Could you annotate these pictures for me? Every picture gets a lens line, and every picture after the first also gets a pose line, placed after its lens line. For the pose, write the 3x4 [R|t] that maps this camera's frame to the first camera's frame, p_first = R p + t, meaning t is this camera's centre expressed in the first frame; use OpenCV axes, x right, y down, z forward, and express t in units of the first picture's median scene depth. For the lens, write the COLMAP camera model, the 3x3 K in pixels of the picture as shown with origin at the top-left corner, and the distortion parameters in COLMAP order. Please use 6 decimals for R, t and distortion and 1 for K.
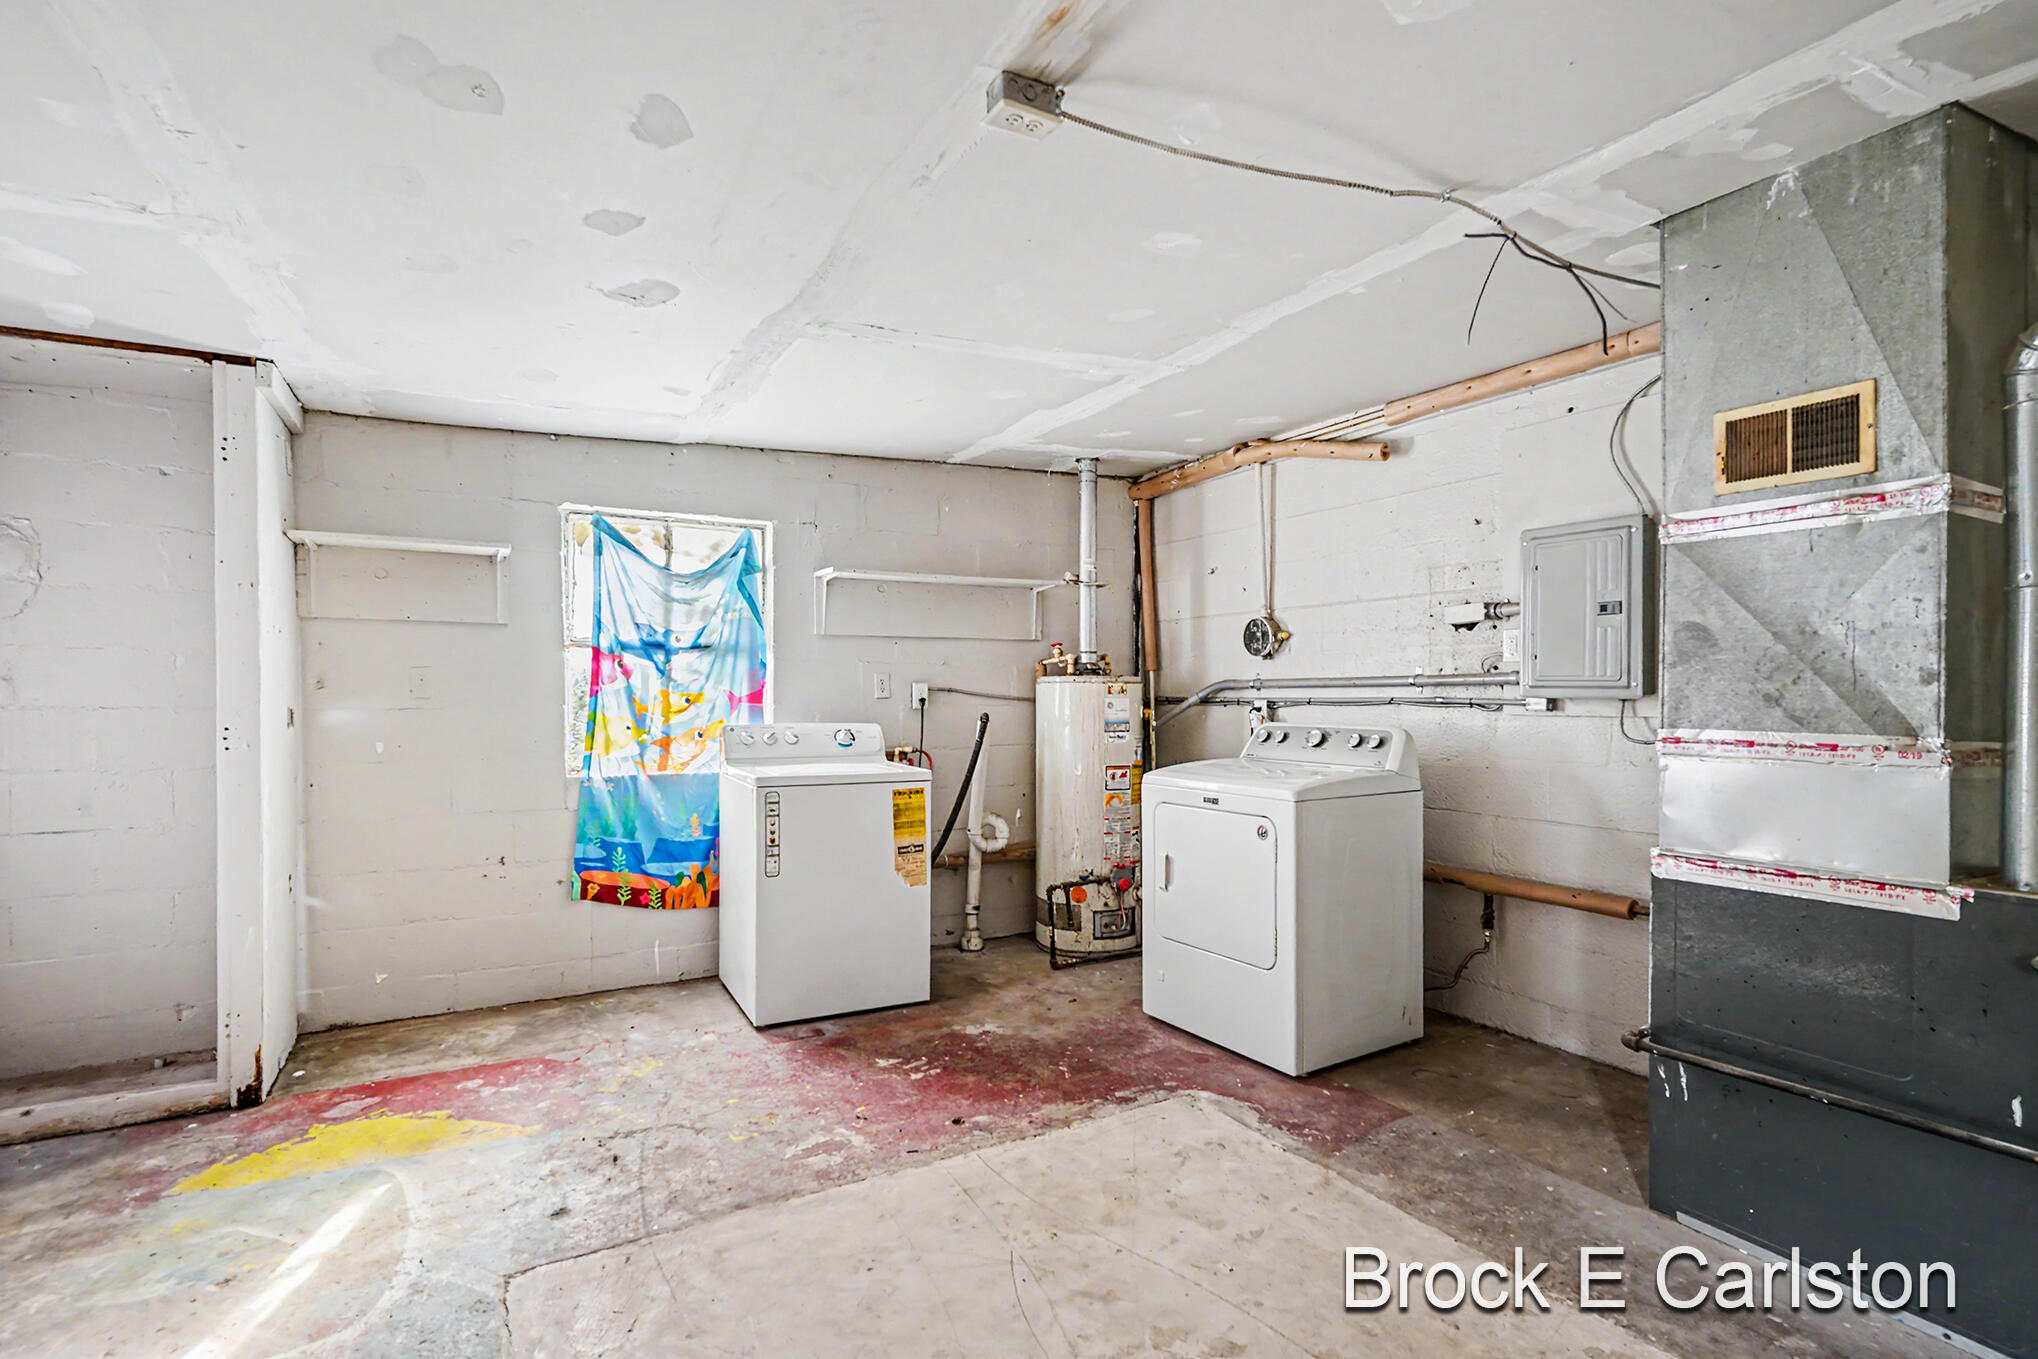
lens RADIAL K [[982.7, 0, 1015.1], [0, 982.7, 684.2], [0, 0, 1]] dist [-0.002602, 0.003160]
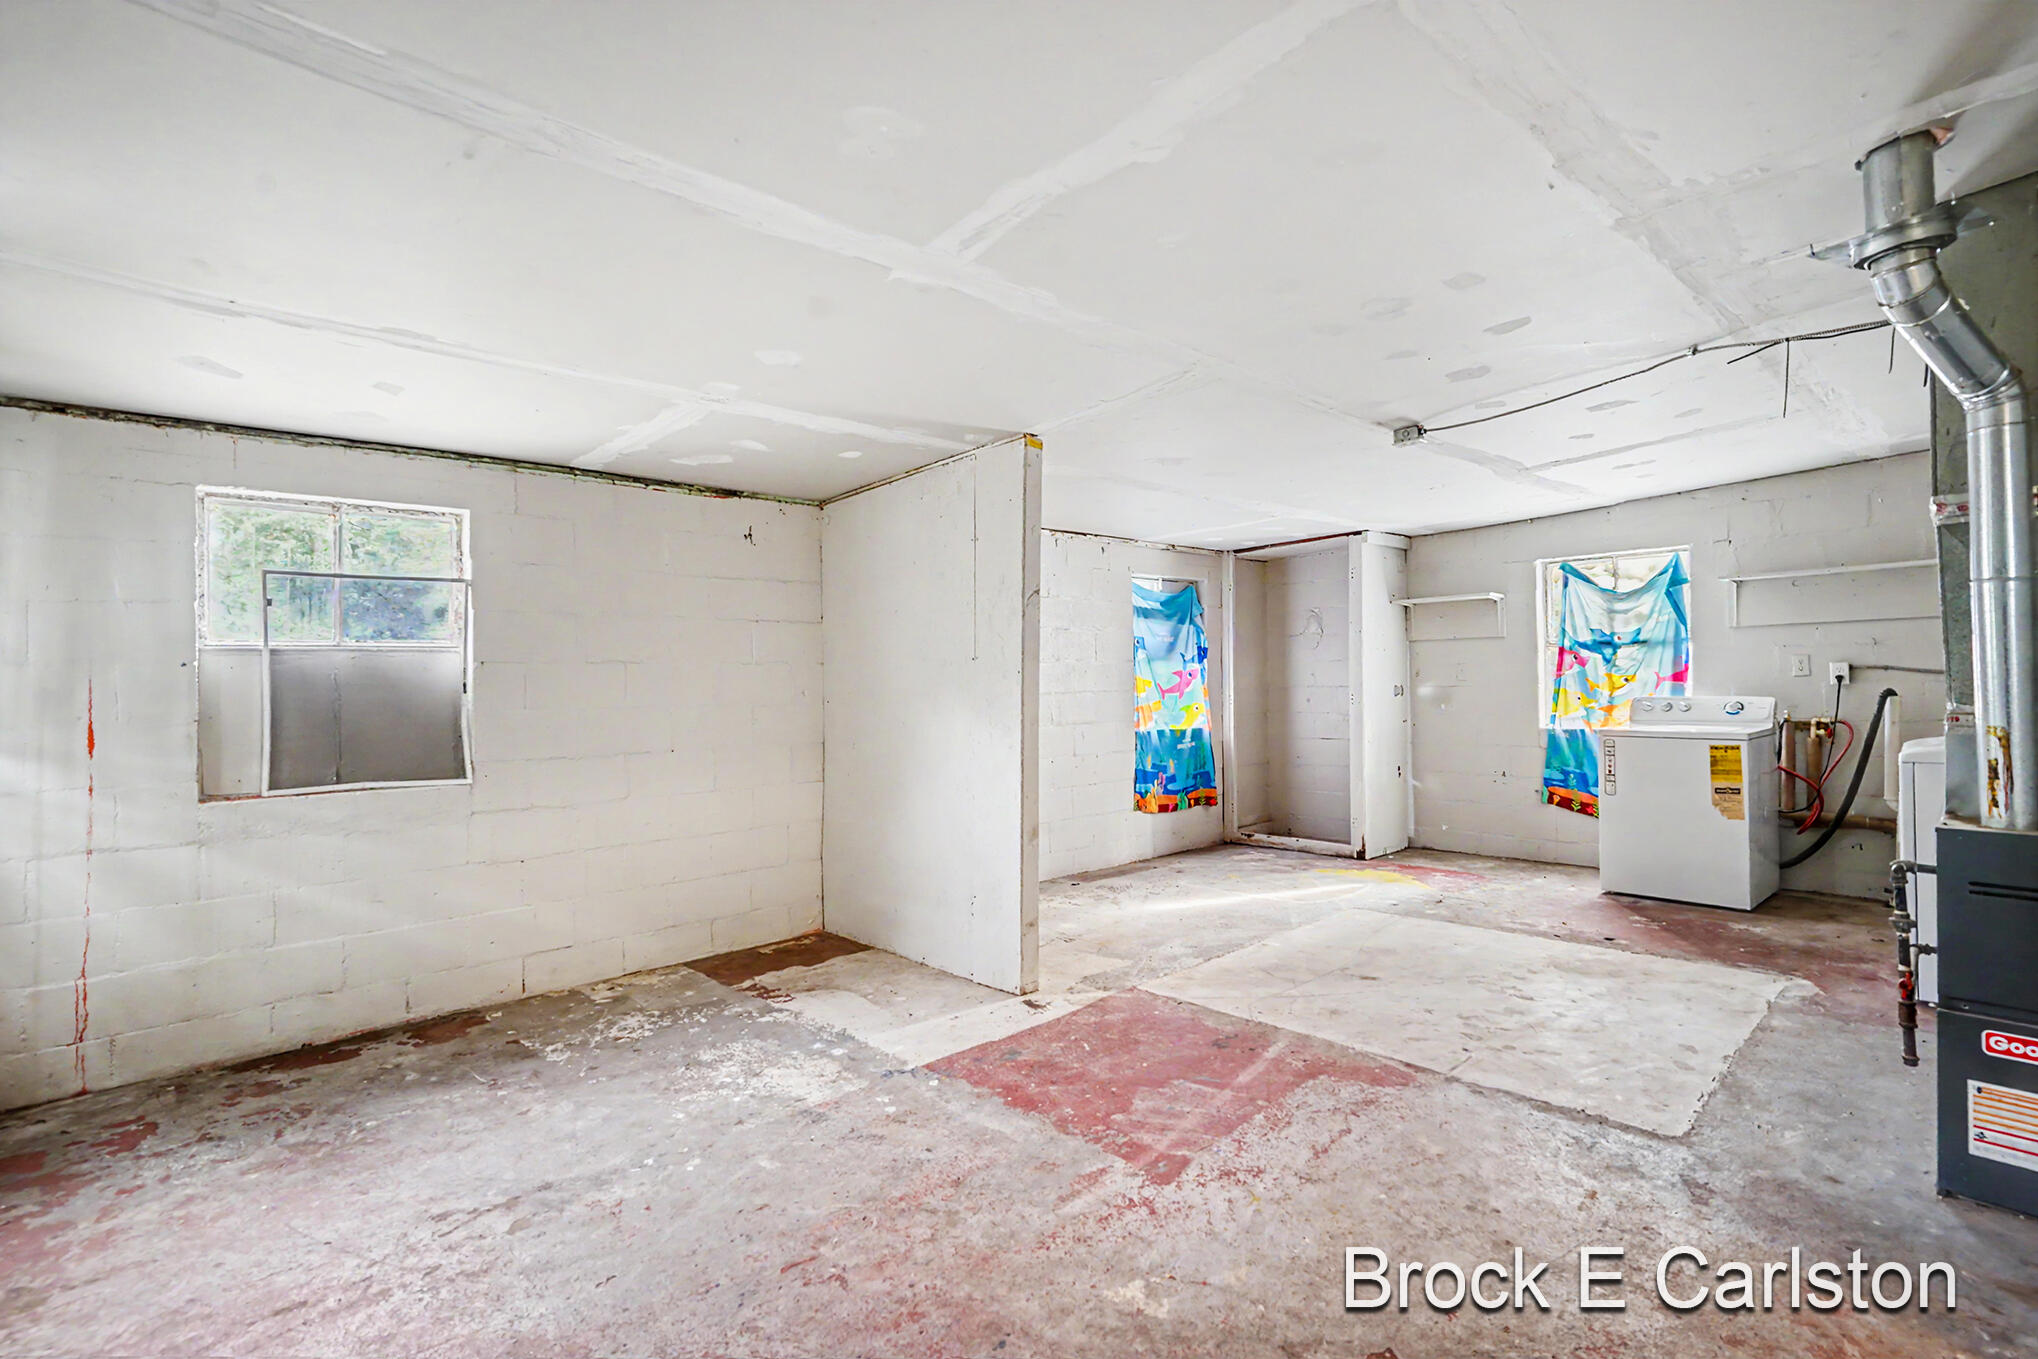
lens RADIAL K [[982.7, 0, 1015.1], [0, 982.7, 684.2], [0, 0, 1]] dist [-0.002602, 0.003160]
pose [[0.238683, -0.006397, -0.971076, 0.898303], [0.026547, 0.999648, -0.000060, -0.001049], [0.970735, -0.025765, 0.238769, -0.230453]]
